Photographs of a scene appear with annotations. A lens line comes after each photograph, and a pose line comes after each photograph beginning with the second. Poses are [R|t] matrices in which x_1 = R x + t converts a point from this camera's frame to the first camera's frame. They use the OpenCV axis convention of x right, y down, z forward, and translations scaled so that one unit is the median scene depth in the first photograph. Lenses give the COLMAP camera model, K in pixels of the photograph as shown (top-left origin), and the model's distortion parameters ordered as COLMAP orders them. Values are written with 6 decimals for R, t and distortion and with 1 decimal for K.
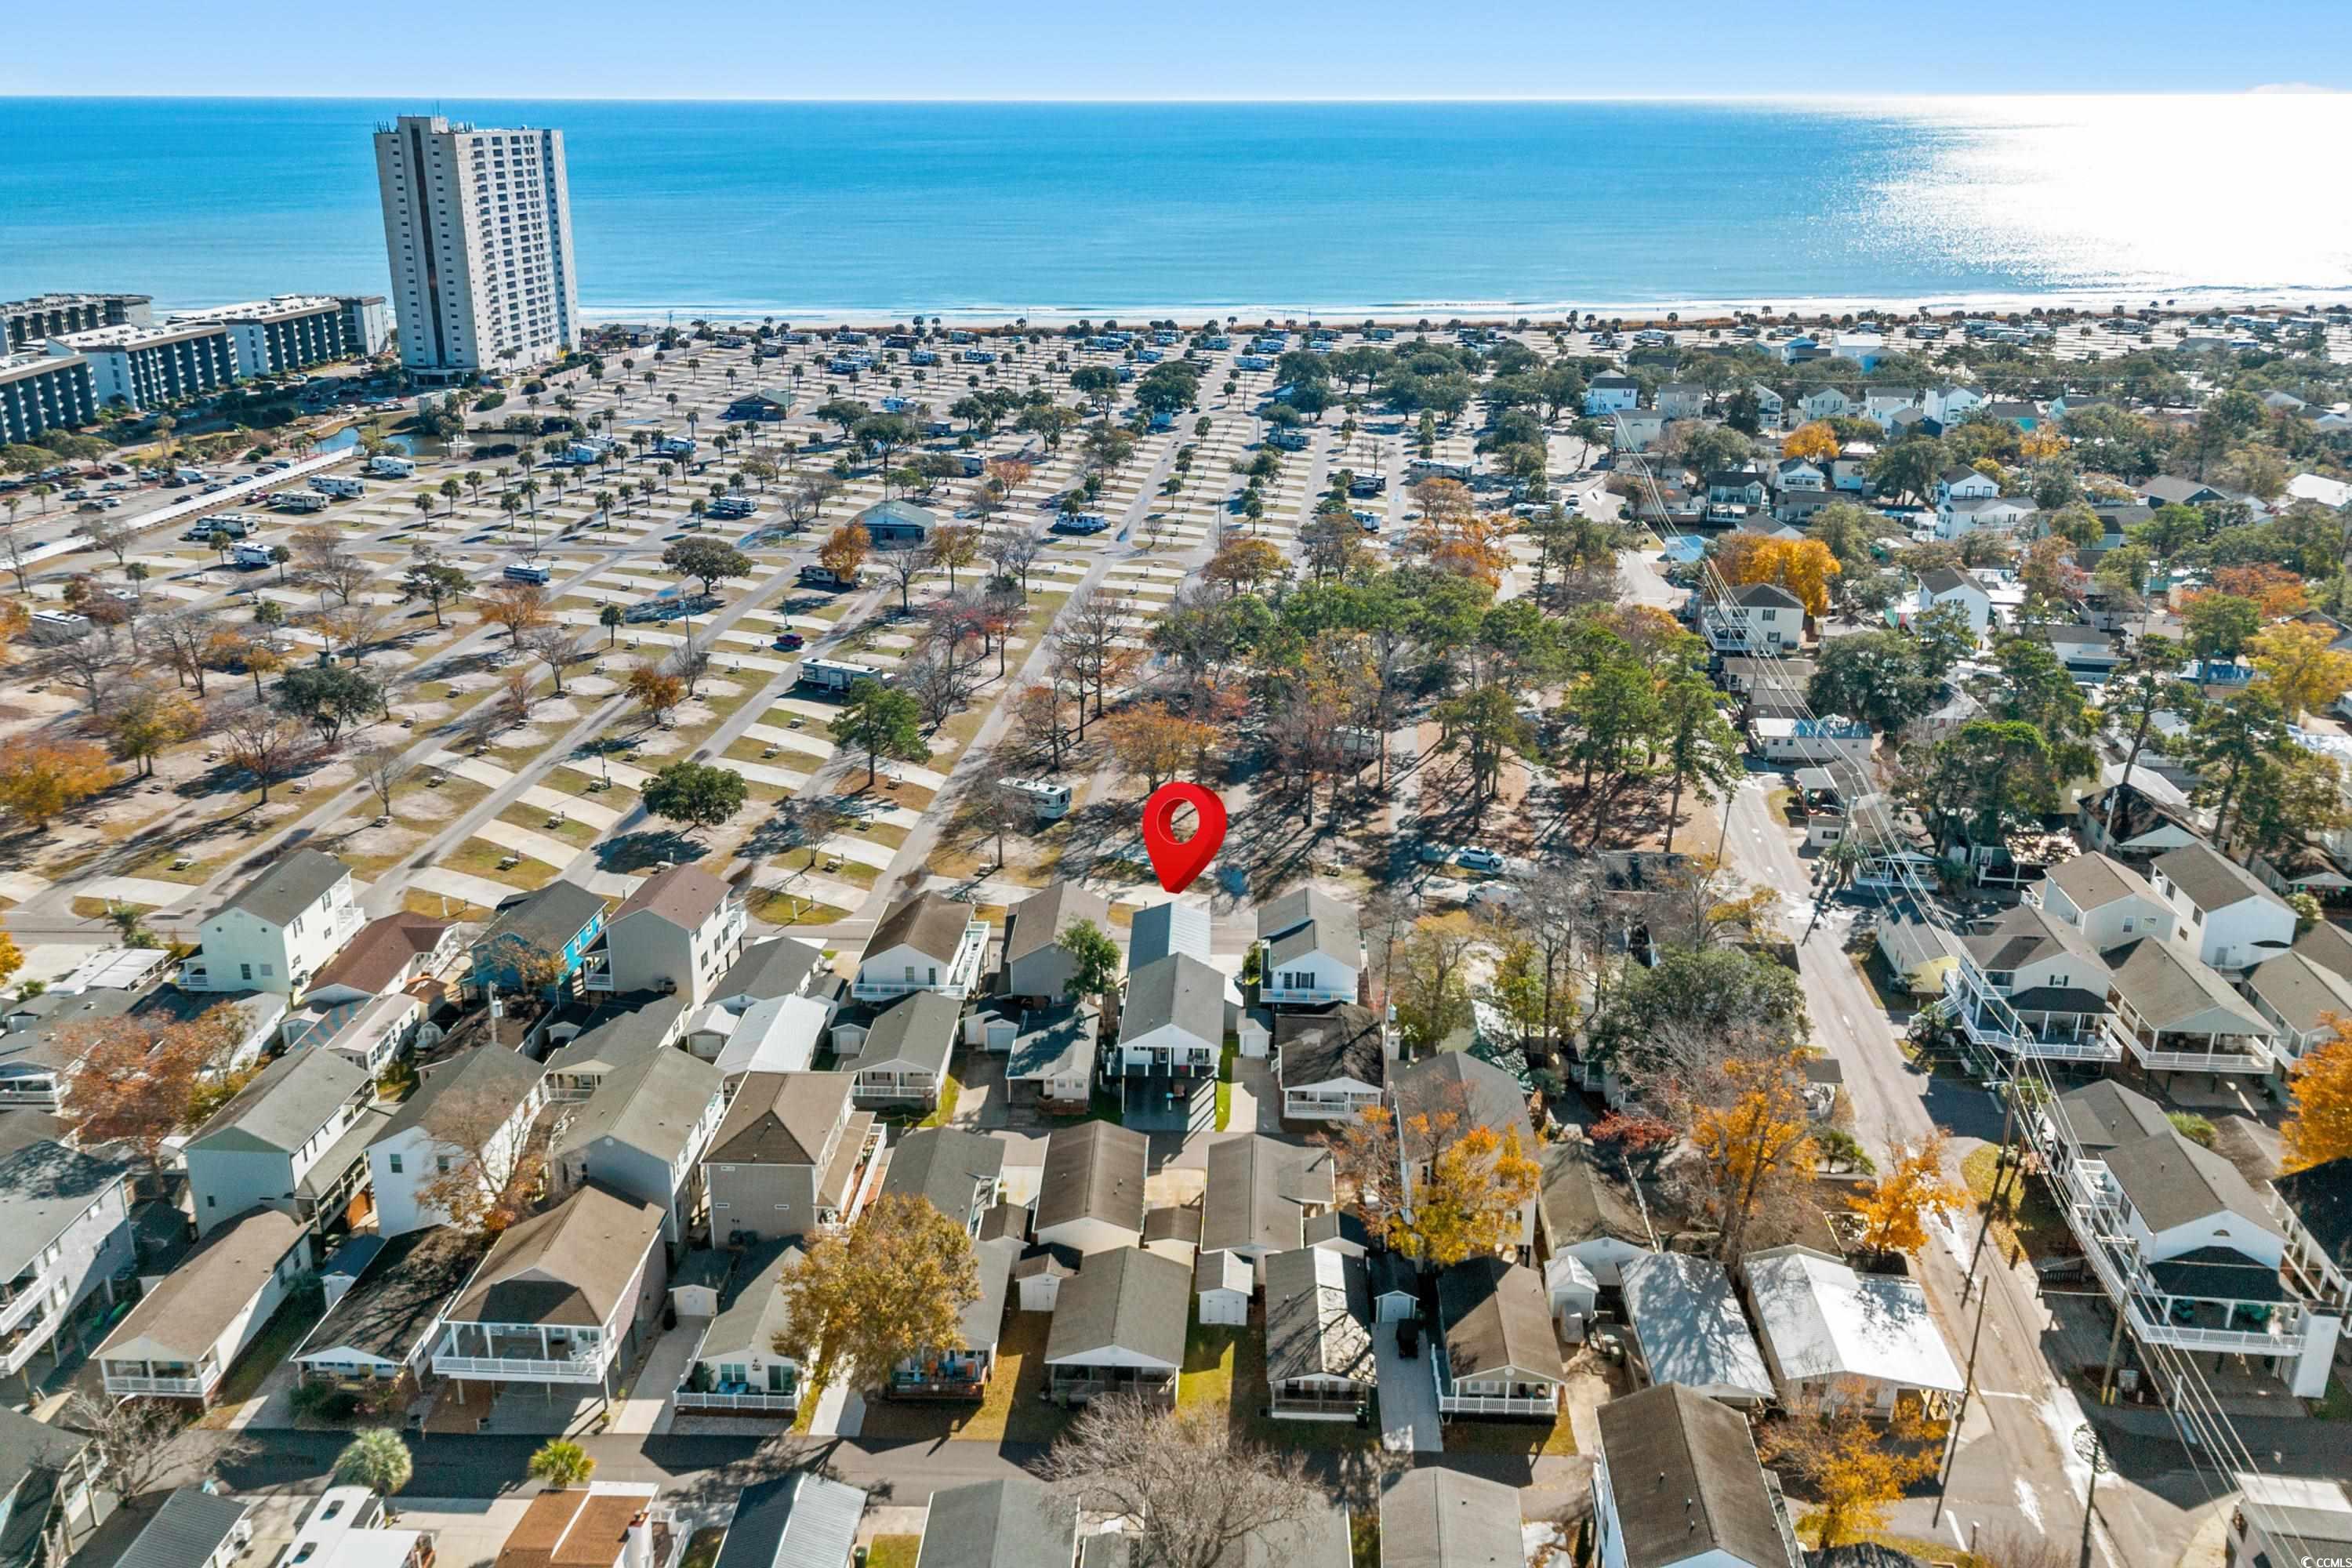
lens RADIAL K [[1946.9, 0, 1176.0], [0, 1946.9, 784.0], [0, 0, 1]] dist [0.107649, -0.177122]
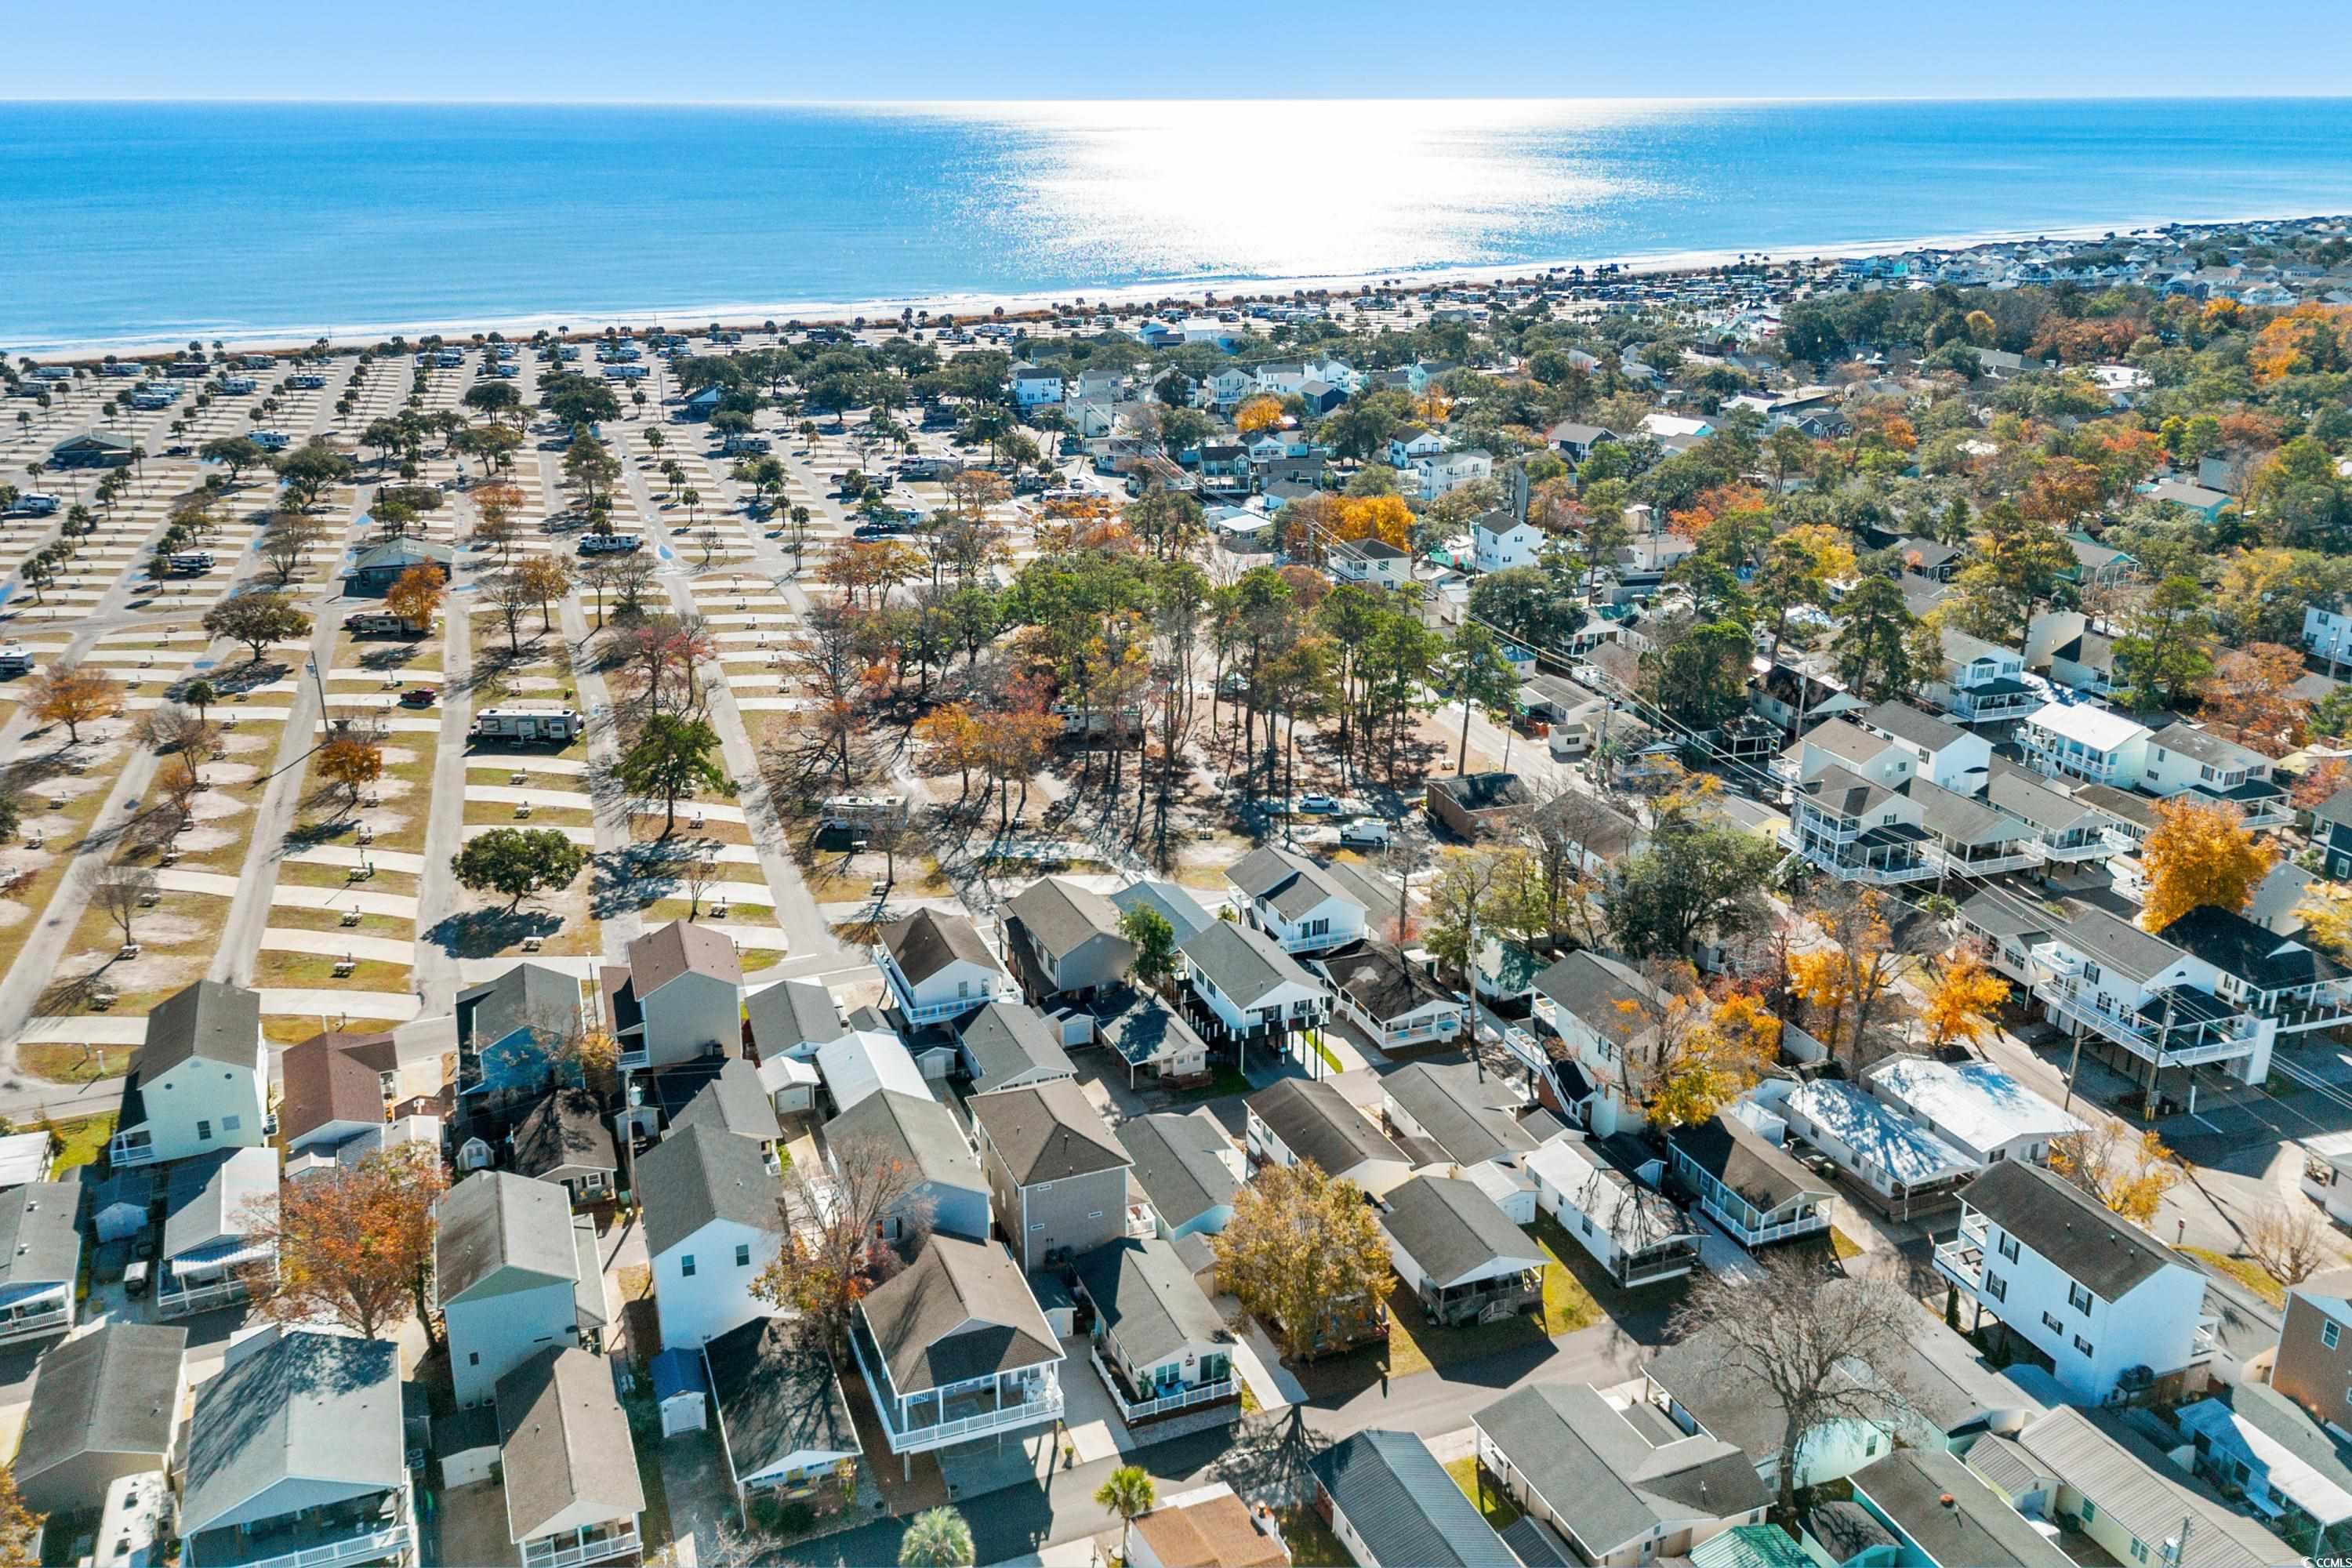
lens RADIAL K [[1946.9, 0, 1176.0], [0, 1946.9, 784.0], [0, 0, 1]] dist [0.107649, -0.177122]
pose [[0.906765, -0.139805, 0.397784, -0.331957], [0.140270, 0.989715, 0.028093, -0.013599], [-0.397620, 0.030323, 0.917049, 0.045669]]
